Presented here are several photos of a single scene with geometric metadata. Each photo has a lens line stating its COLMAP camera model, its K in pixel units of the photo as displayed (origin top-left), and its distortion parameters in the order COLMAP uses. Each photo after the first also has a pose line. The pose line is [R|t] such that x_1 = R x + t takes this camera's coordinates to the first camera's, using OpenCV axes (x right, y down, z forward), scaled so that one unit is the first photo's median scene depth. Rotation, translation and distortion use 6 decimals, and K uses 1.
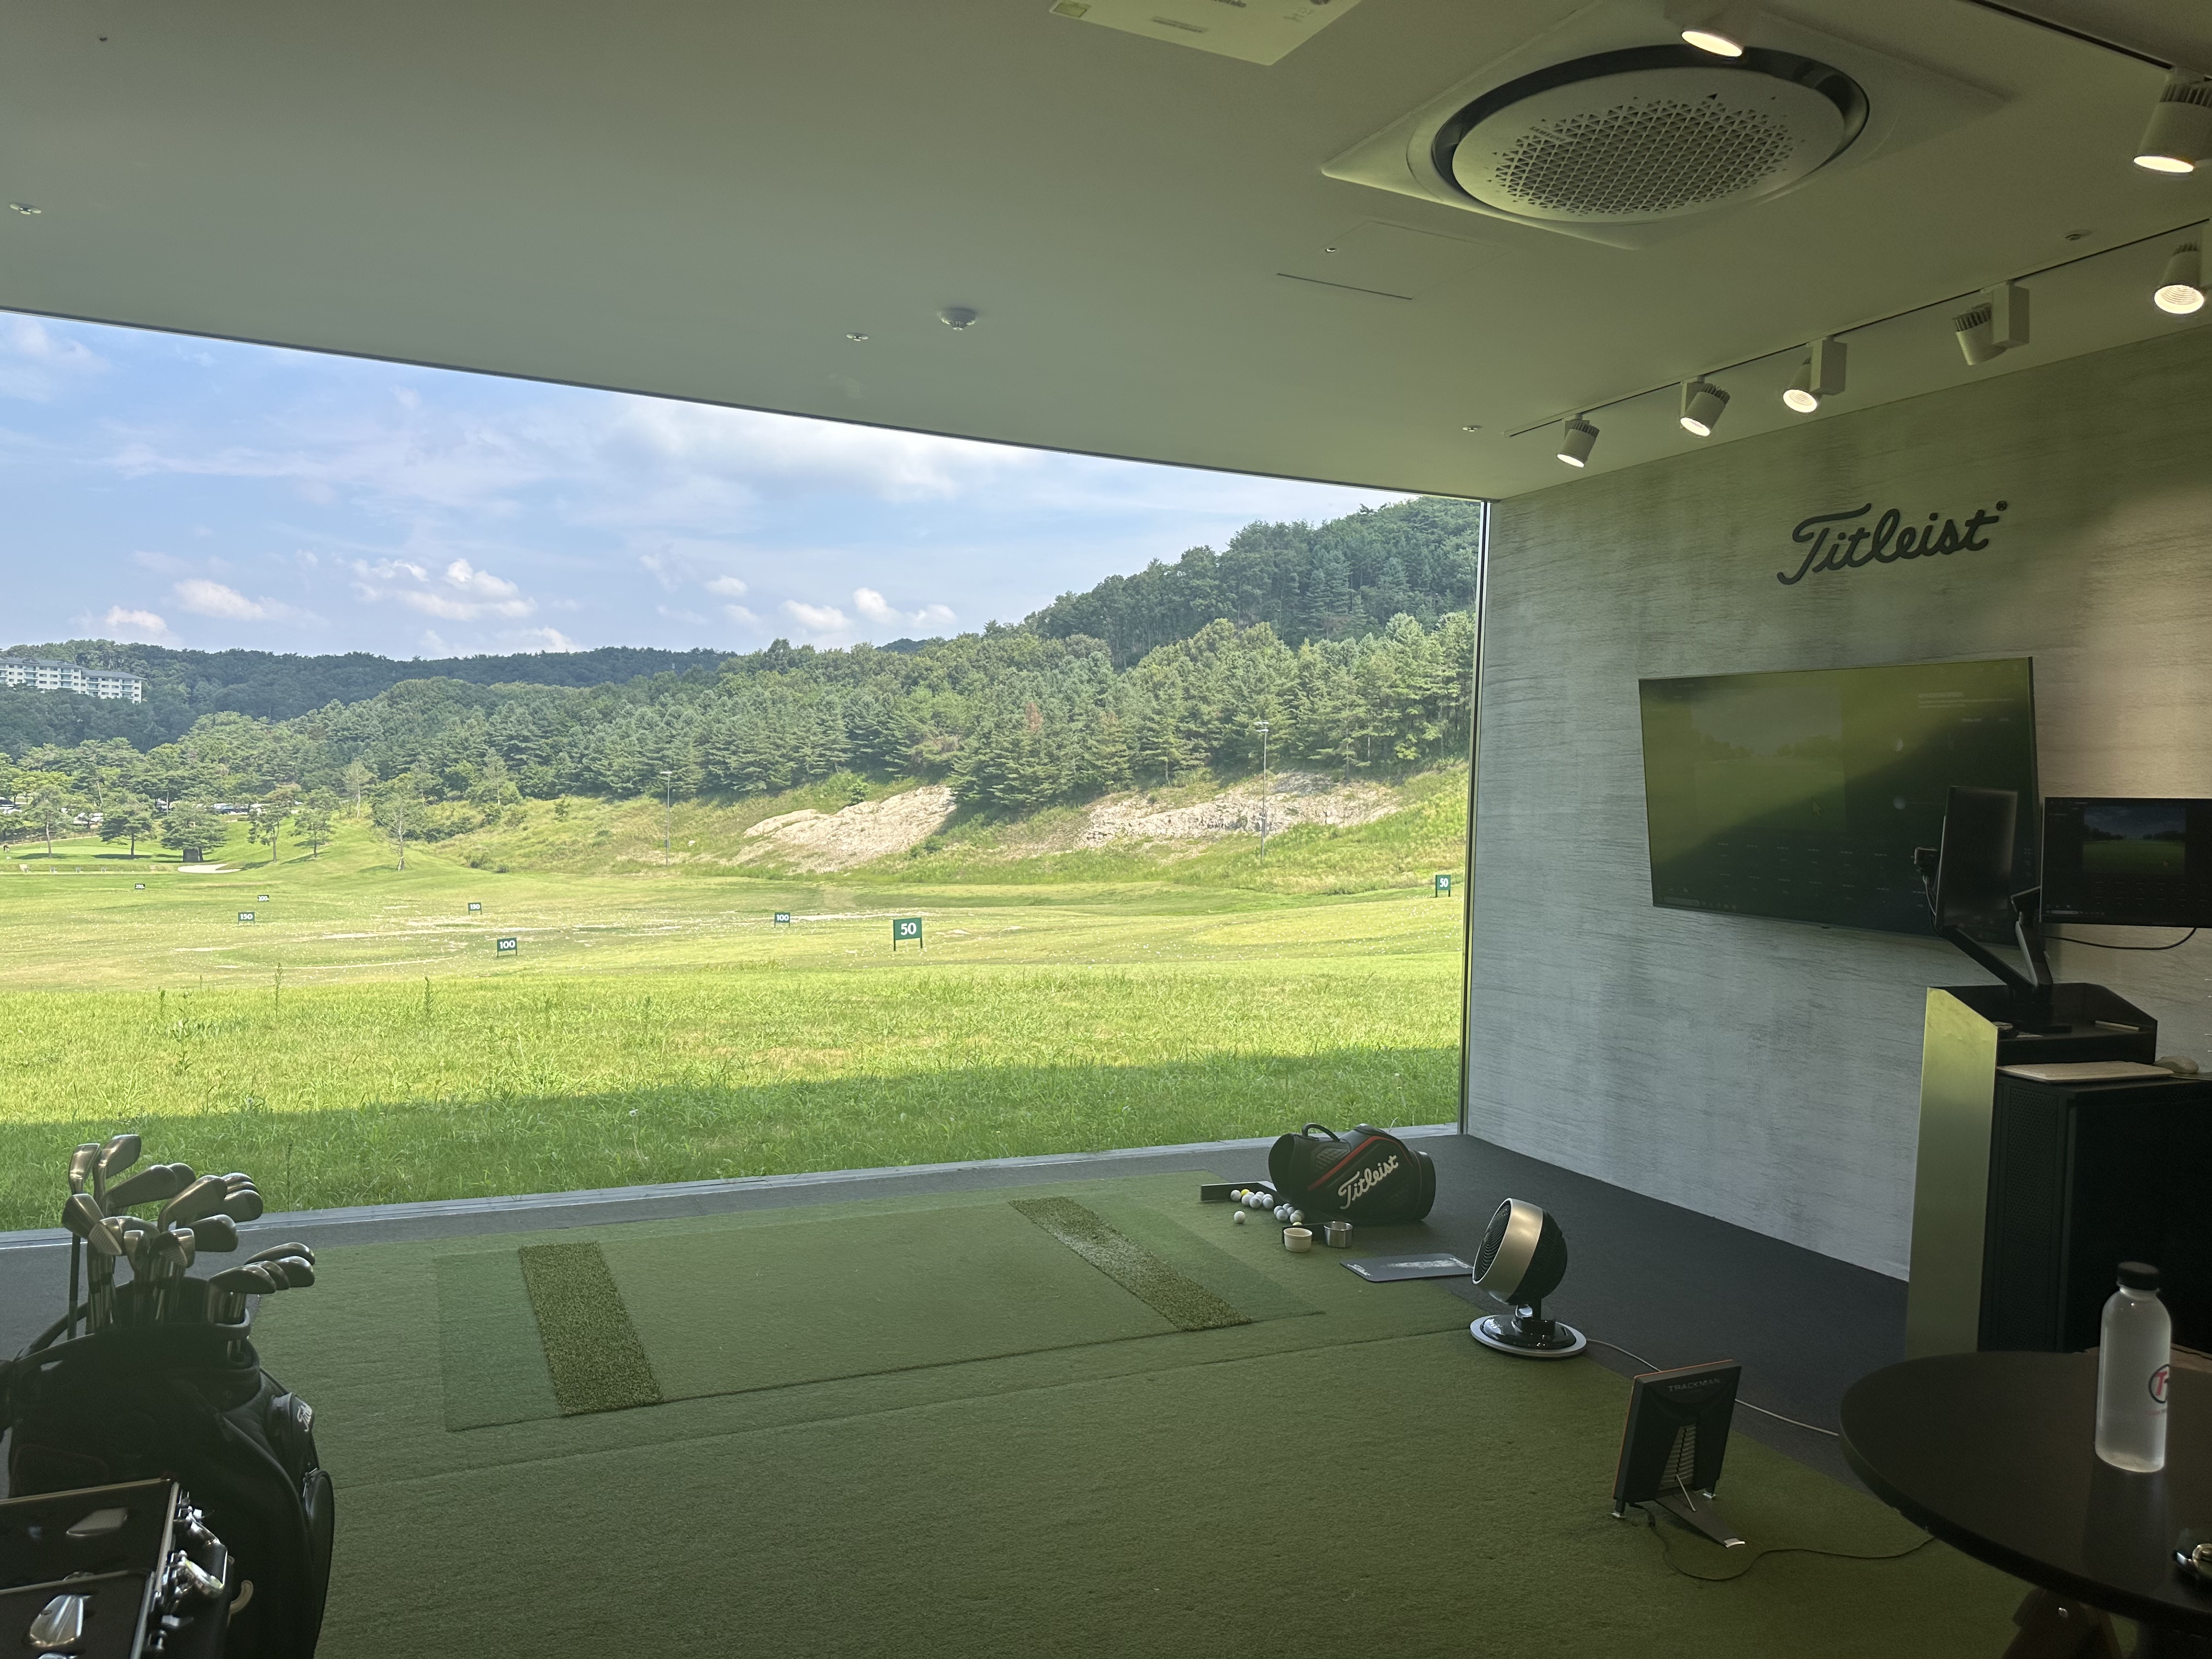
lens RADIAL K [[1533.7, 0, 1106.4], [0, 1533.7, 809.6], [0, 0, 1]] dist [-0.003148, 0.004900]
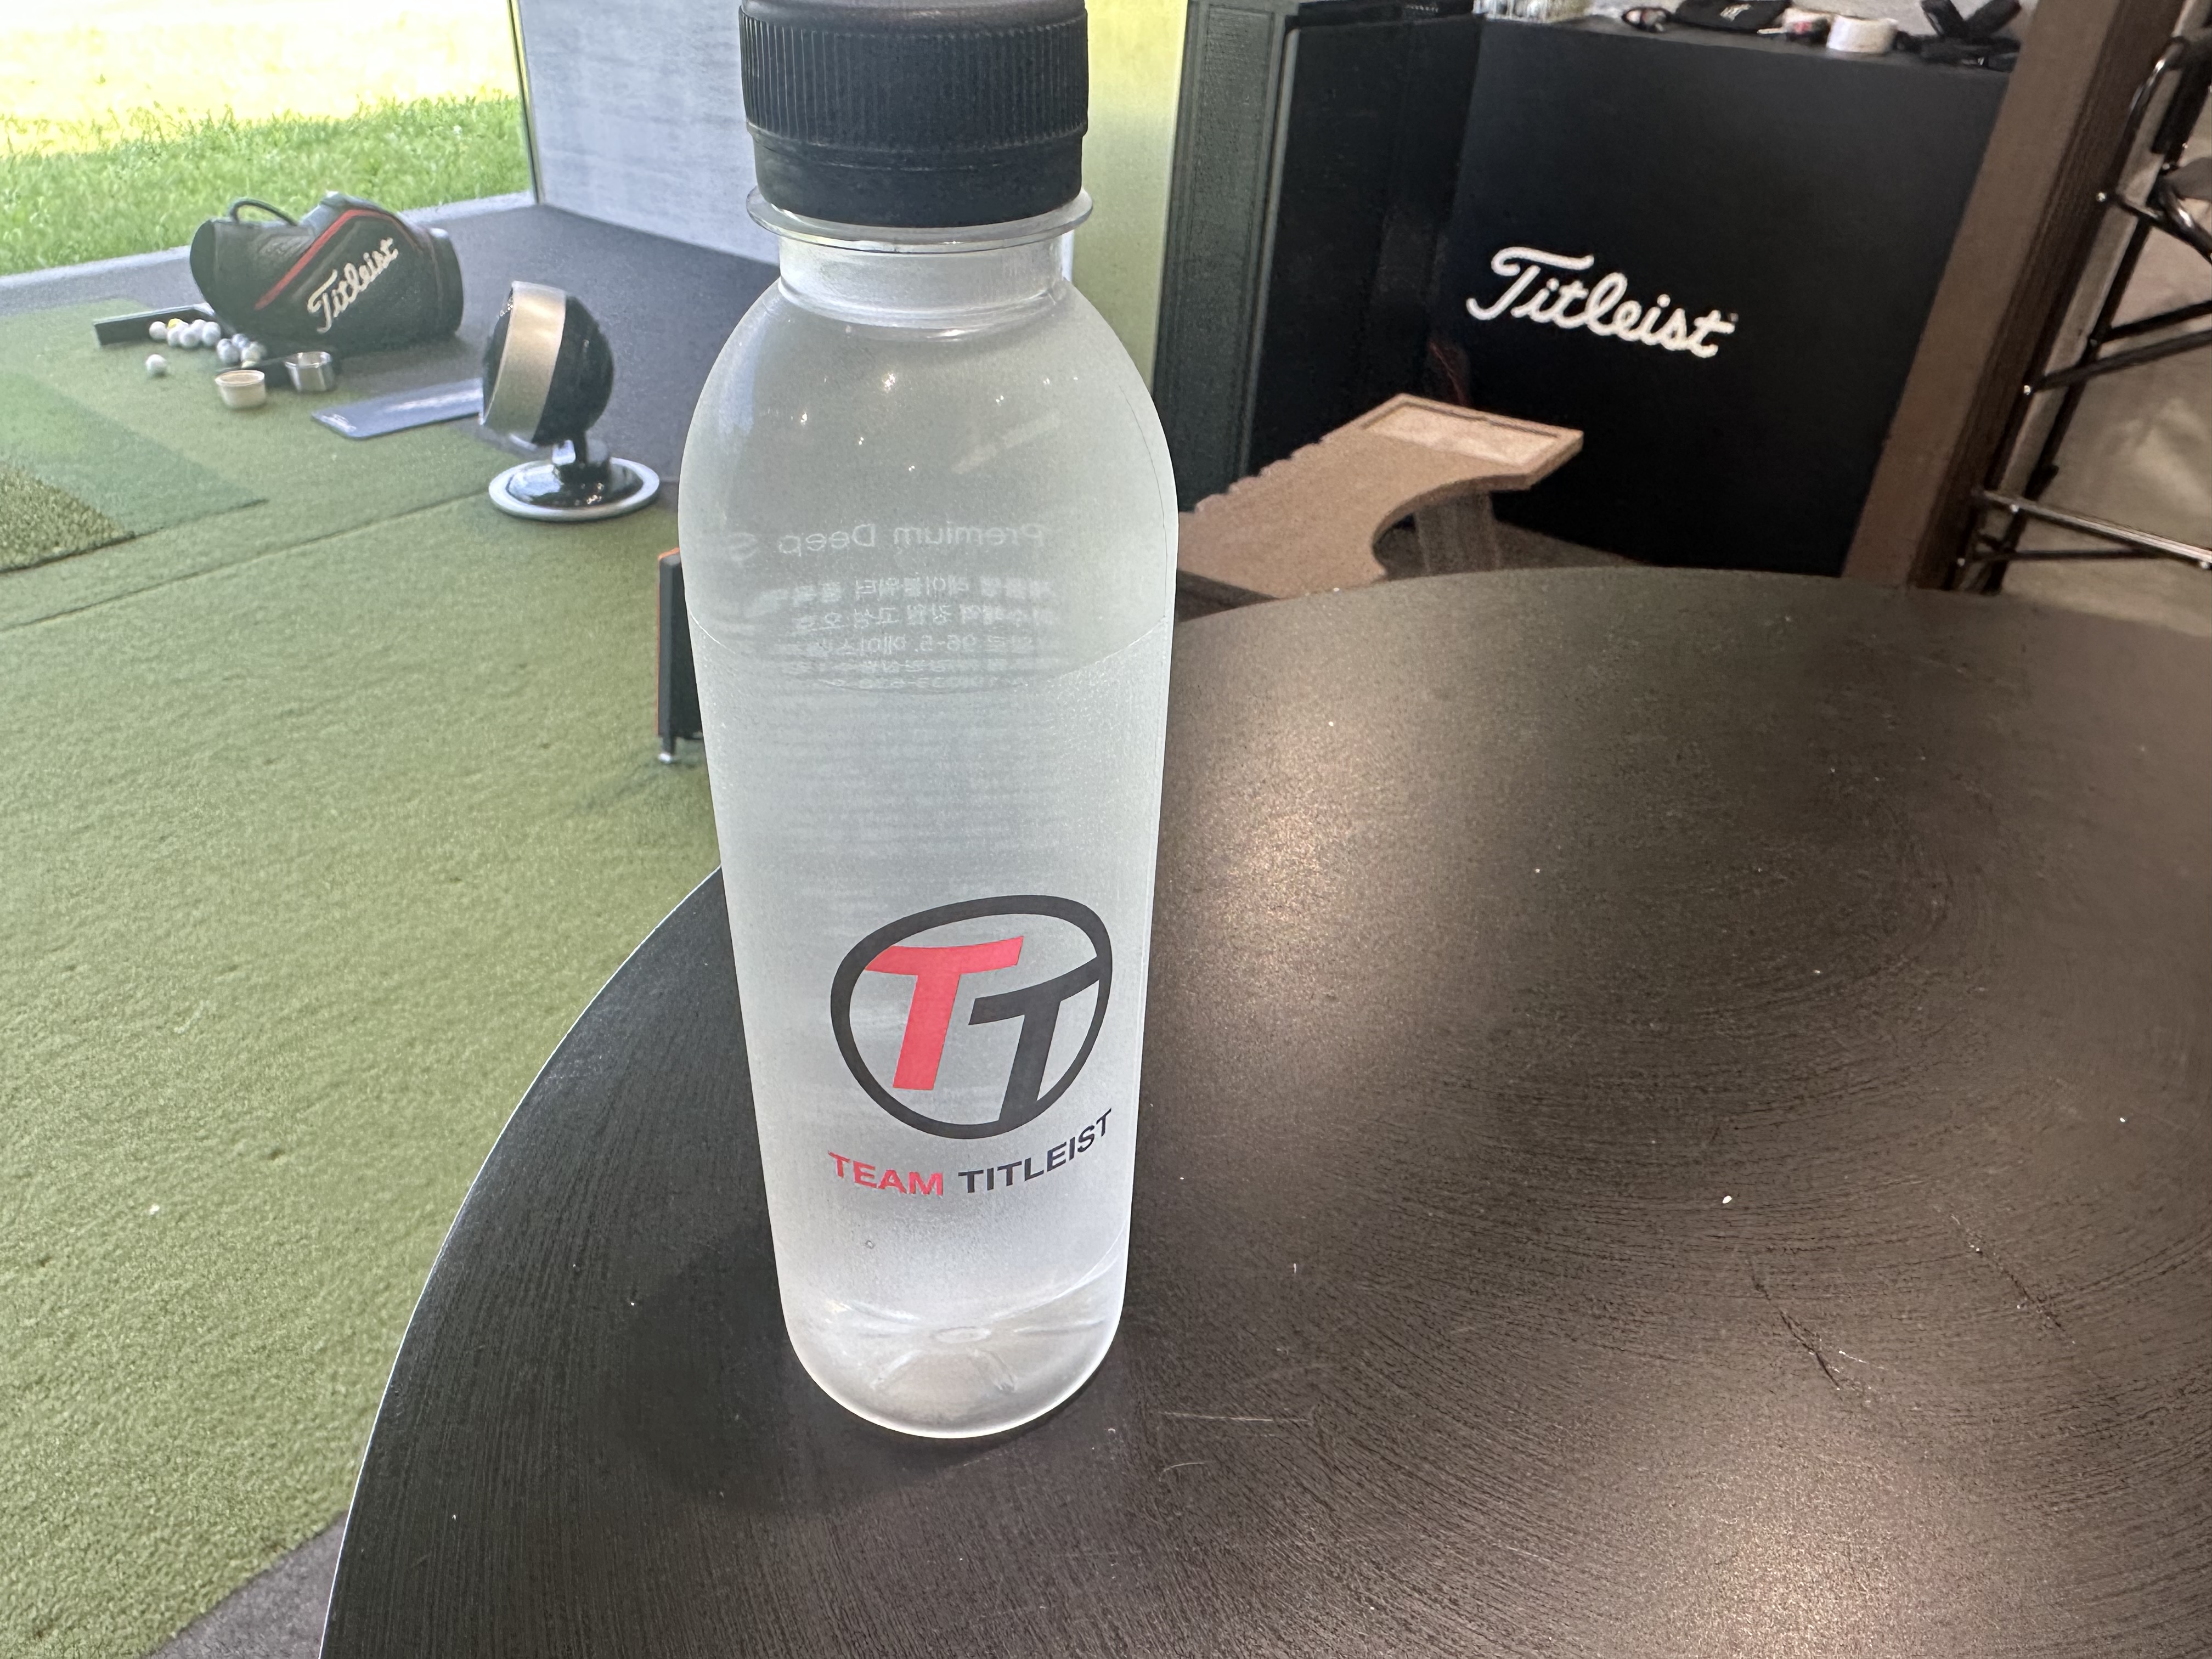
lens RADIAL K [[1533.7, 0, 1099.2], [0, 1533.7, 824.9], [0, 0, 1]] dist [-0.003148, 0.004900]
pose [[0.888727, -0.251704, 0.383157, 0.154184], [0.001736, 0.837632, 0.546233, 0.083438], [-0.458433, -0.484786, 0.744863, 0.268765]]
